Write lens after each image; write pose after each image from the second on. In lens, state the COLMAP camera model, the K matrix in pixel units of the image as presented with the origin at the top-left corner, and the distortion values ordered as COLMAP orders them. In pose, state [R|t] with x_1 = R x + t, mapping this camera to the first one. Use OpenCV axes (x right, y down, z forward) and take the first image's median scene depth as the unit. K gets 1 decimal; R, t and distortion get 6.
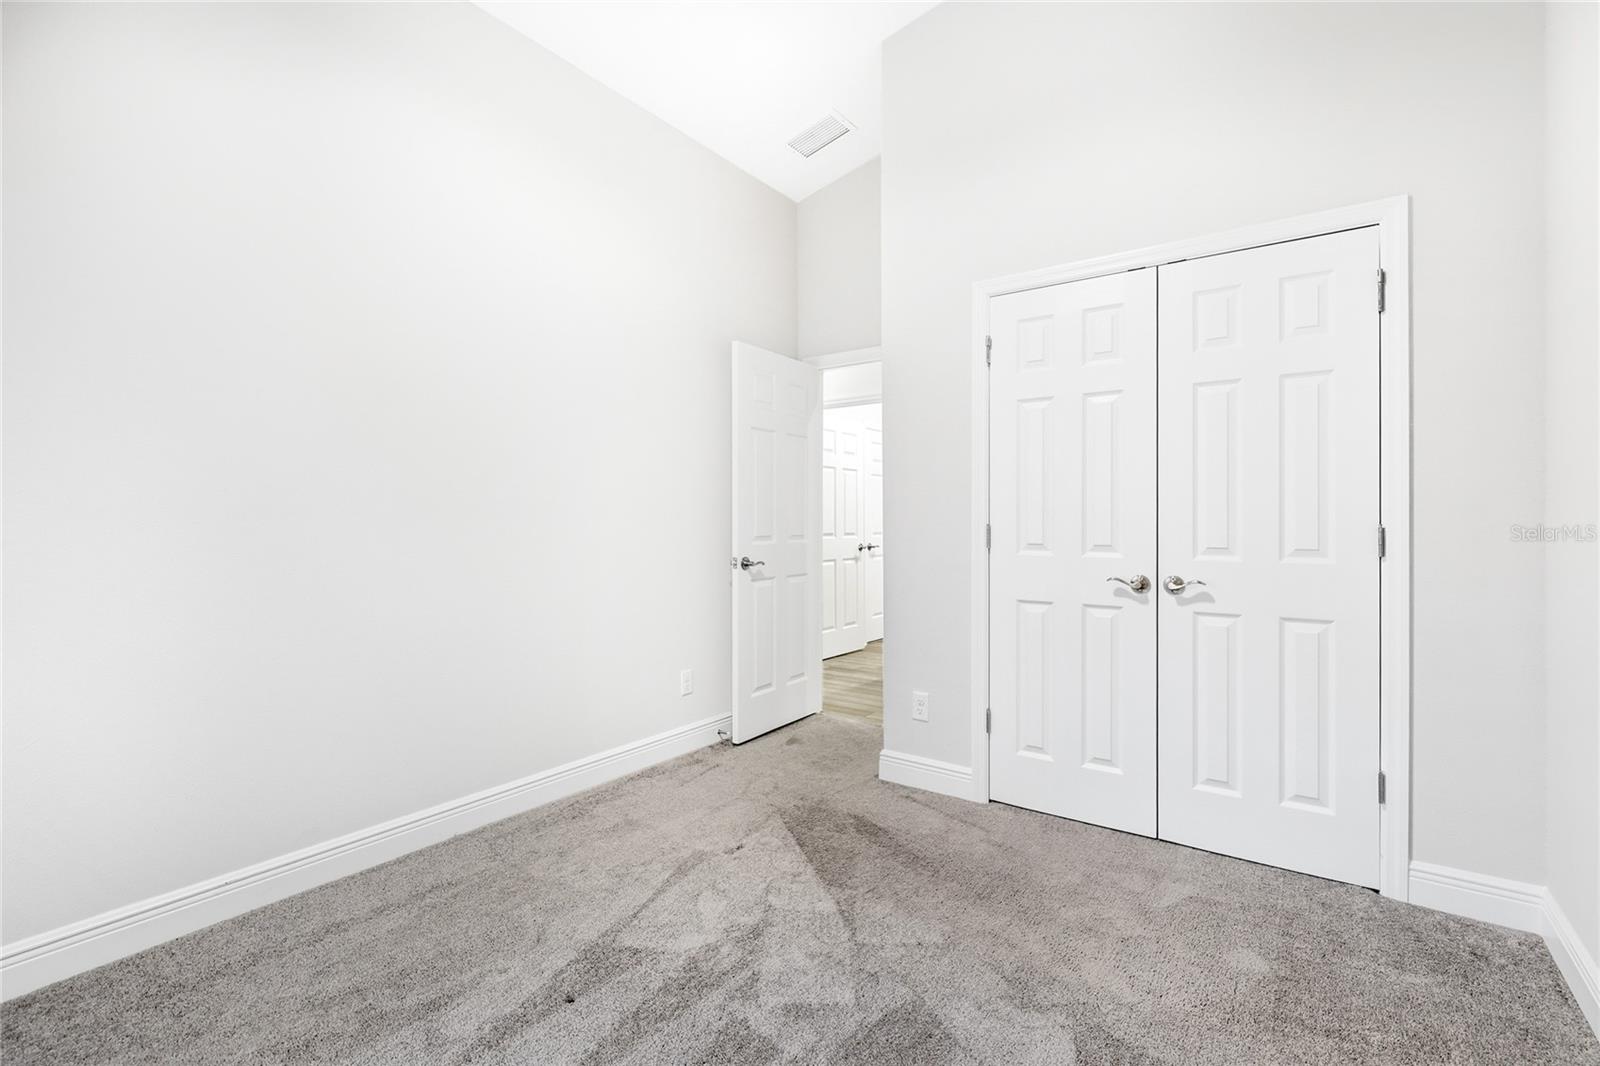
lens RADIAL K [[715.7, 0, 800.6], [0, 715.7, 530.6], [0, 0, 1]] dist [0.001030, -0.000477]
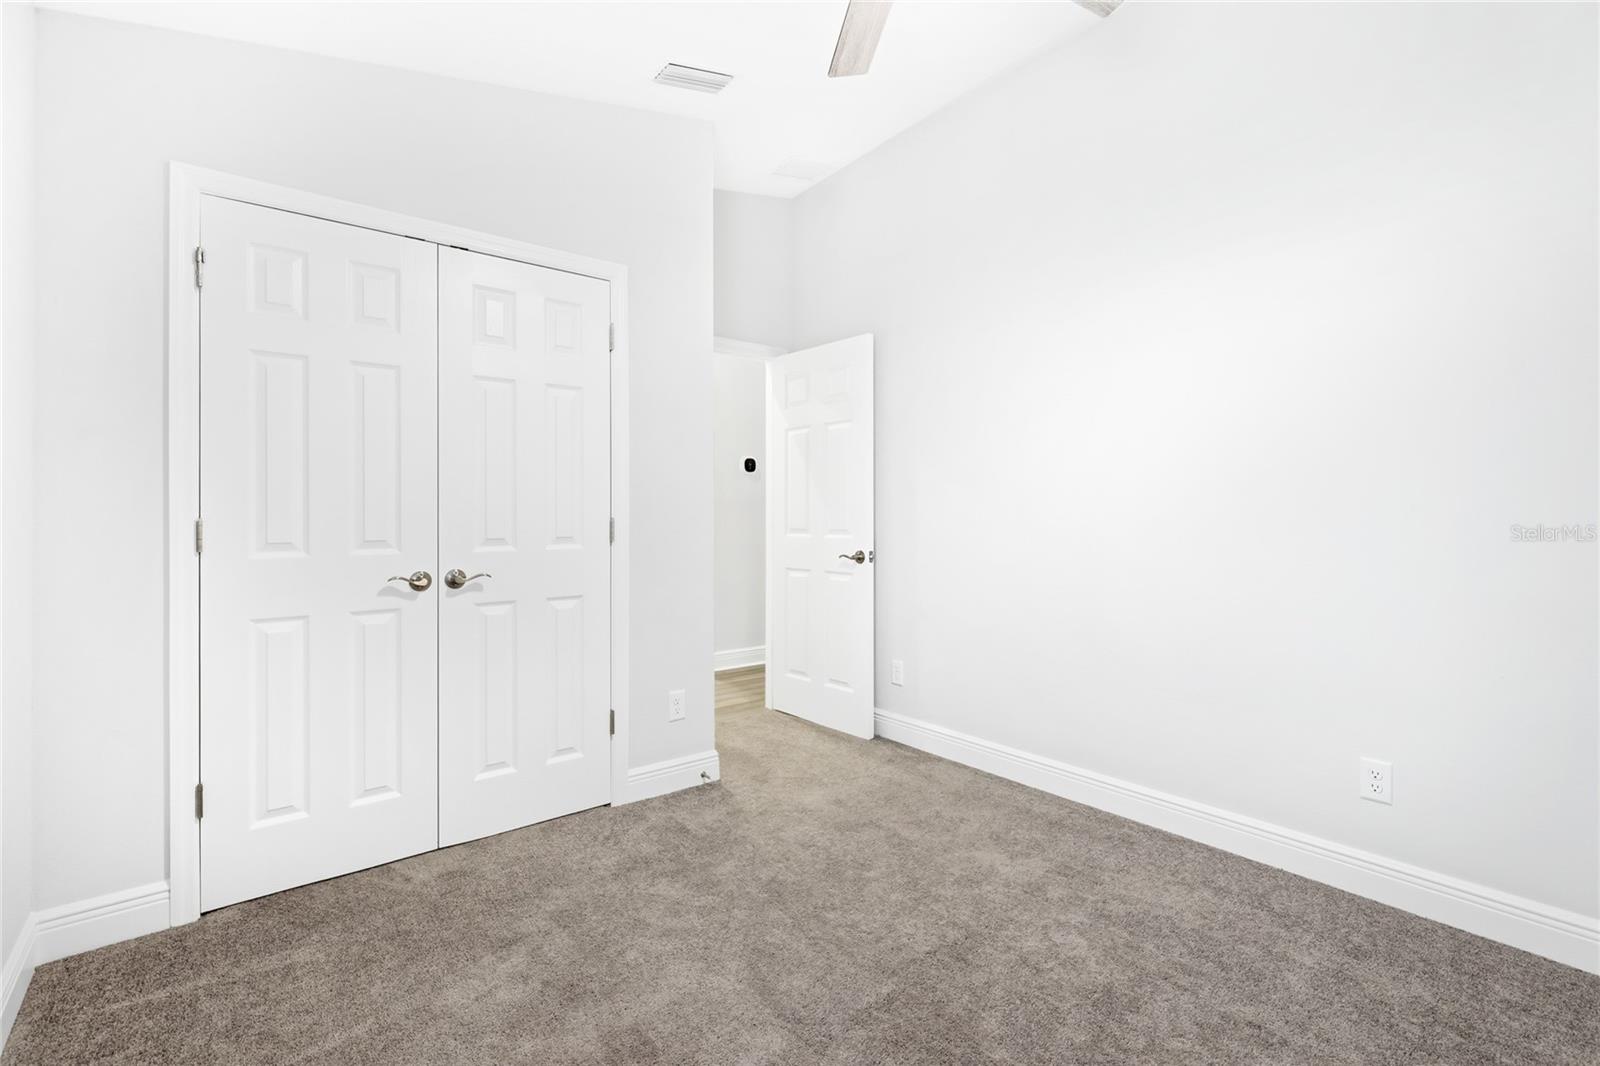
lens RADIAL K [[785.8, 0, 801.7], [0, 785.8, 513.8], [0, 0, 1]] dist [0.000971, -0.000040]
pose [[0.205422, 0.002201, 0.978671, -0.434550], [0.010543, 0.999934, -0.004462, -0.001512], [-0.978617, 0.011235, 0.205386, 0.326749]]
